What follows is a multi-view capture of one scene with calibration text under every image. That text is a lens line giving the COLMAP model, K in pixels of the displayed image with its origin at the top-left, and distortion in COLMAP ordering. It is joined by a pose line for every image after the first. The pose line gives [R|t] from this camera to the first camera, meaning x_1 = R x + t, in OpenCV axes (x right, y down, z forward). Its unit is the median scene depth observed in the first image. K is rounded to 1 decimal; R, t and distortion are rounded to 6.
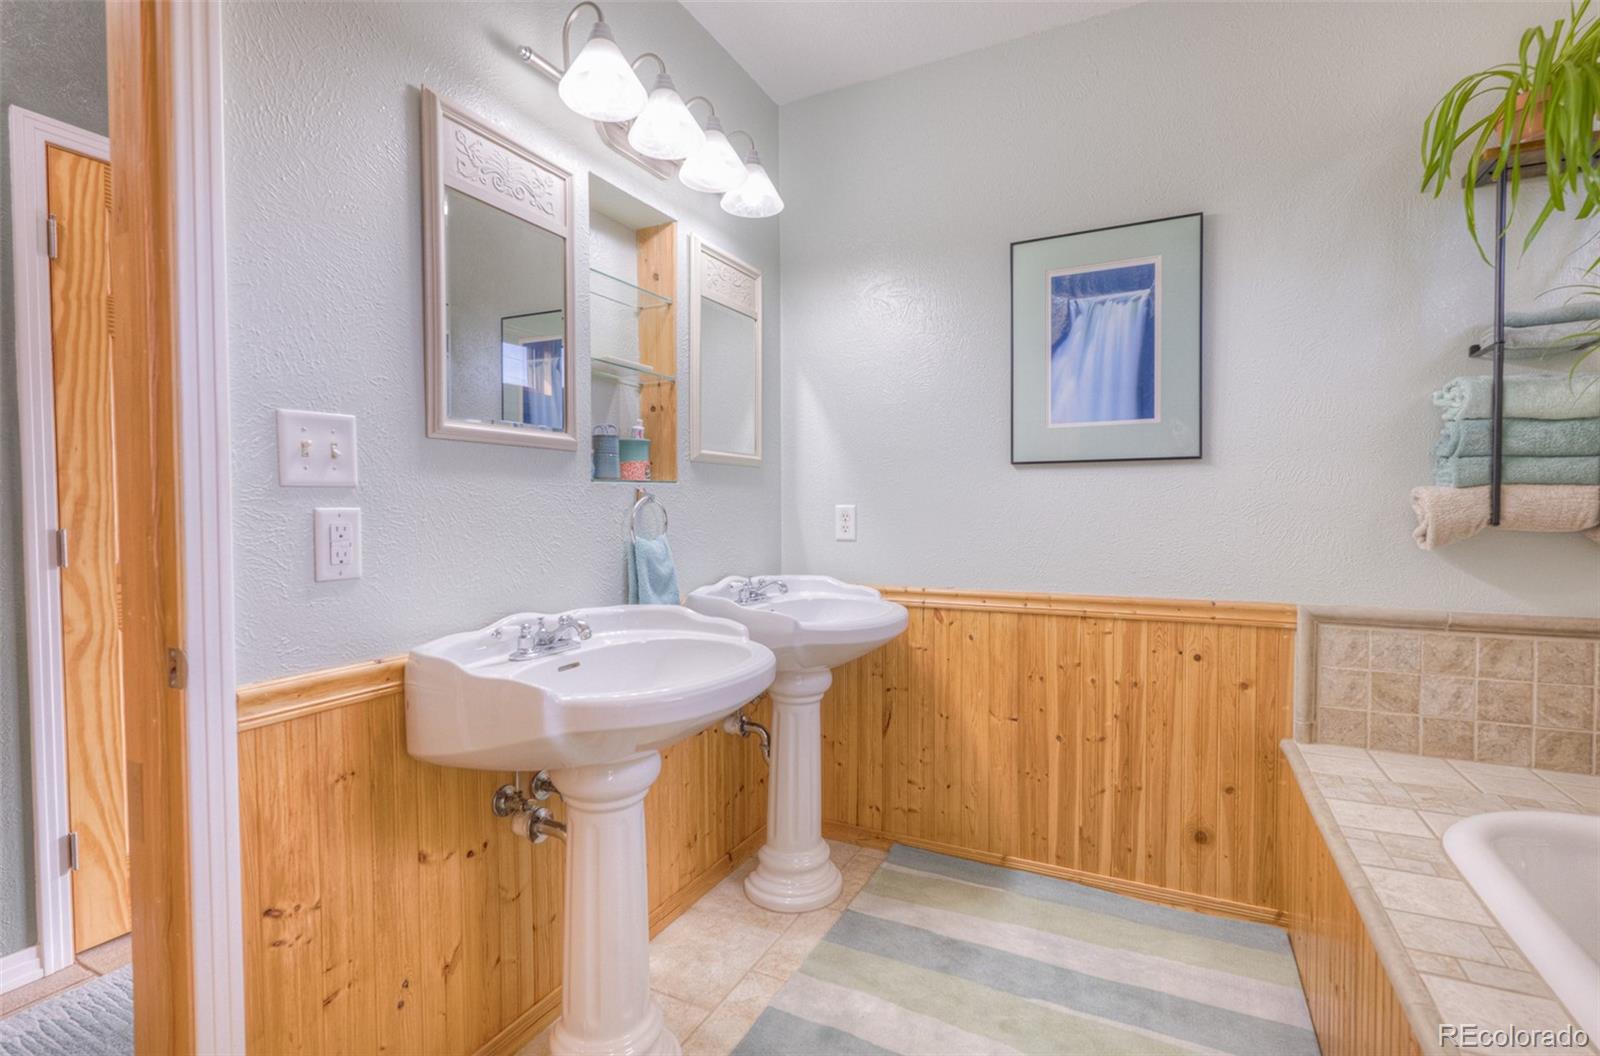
lens RADIAL K [[737.0, 0, 800.5], [0, 737.0, 526.1], [0, 0, 1]] dist [-0.004697, -0.000569]
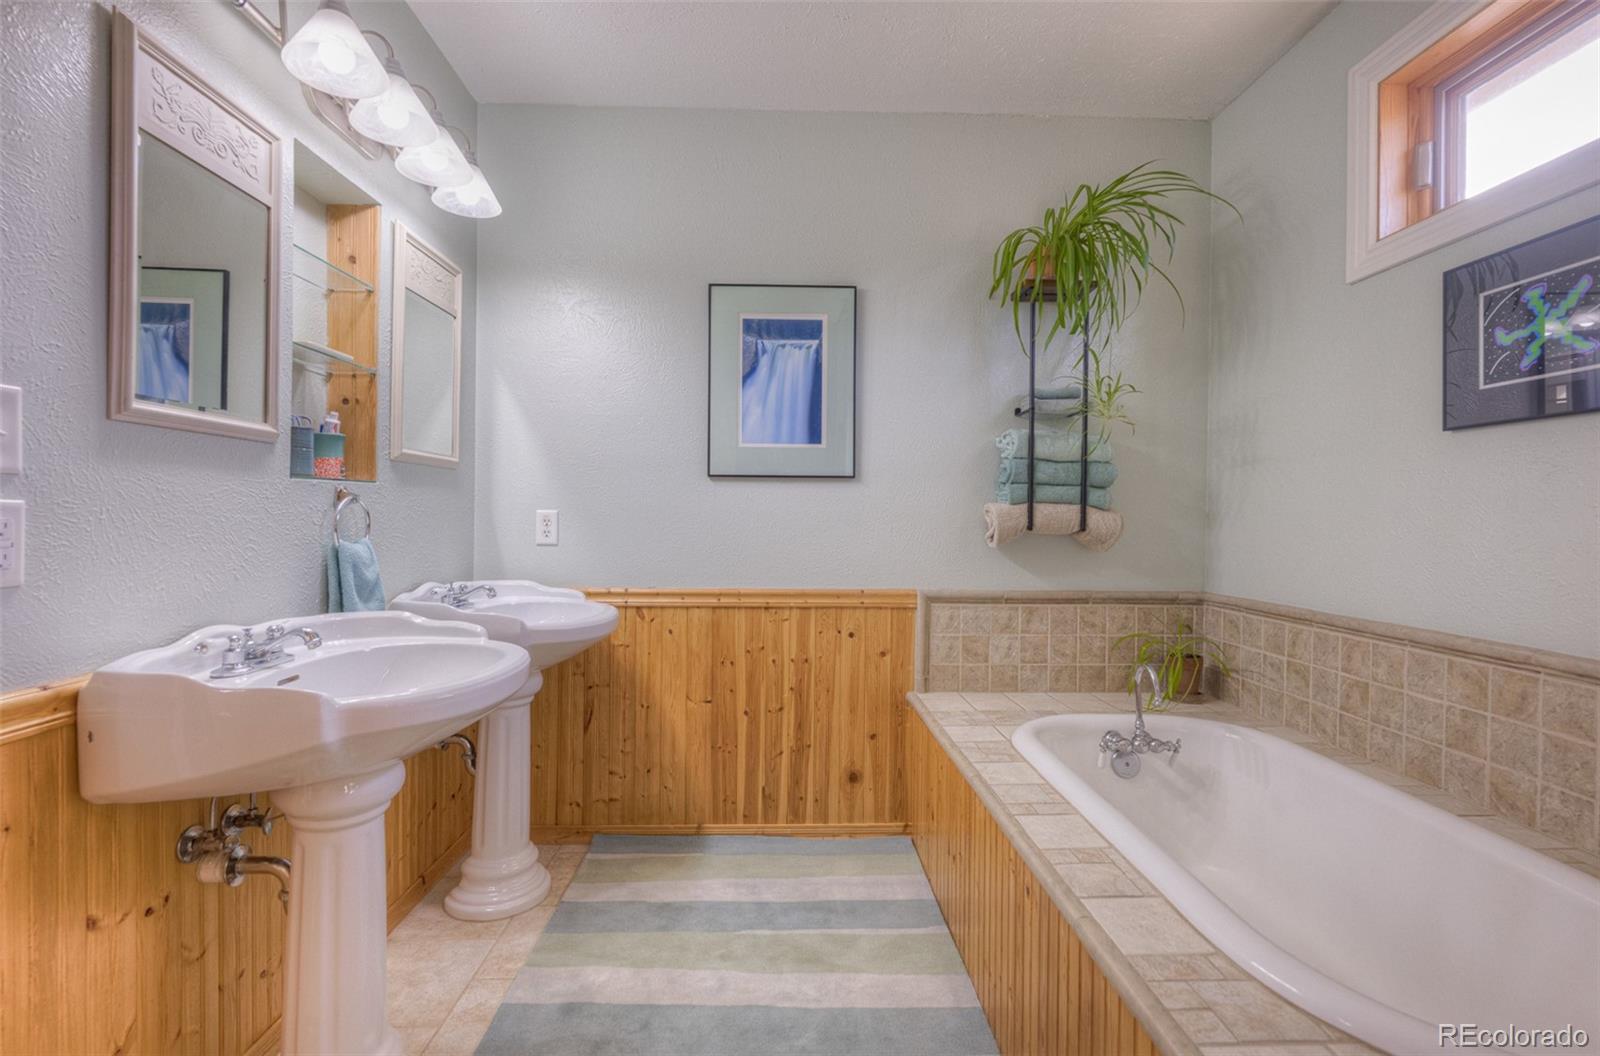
lens RADIAL K [[737.0, 0, 803.0], [0, 737.0, 523.1], [0, 0, 1]] dist [-0.004697, -0.000569]
pose [[0.879323, 0.008651, 0.476147, -0.158130], [-0.000332, 0.999846, -0.017552, 0.010145], [-0.476226, 0.015276, 0.879190, -0.088933]]
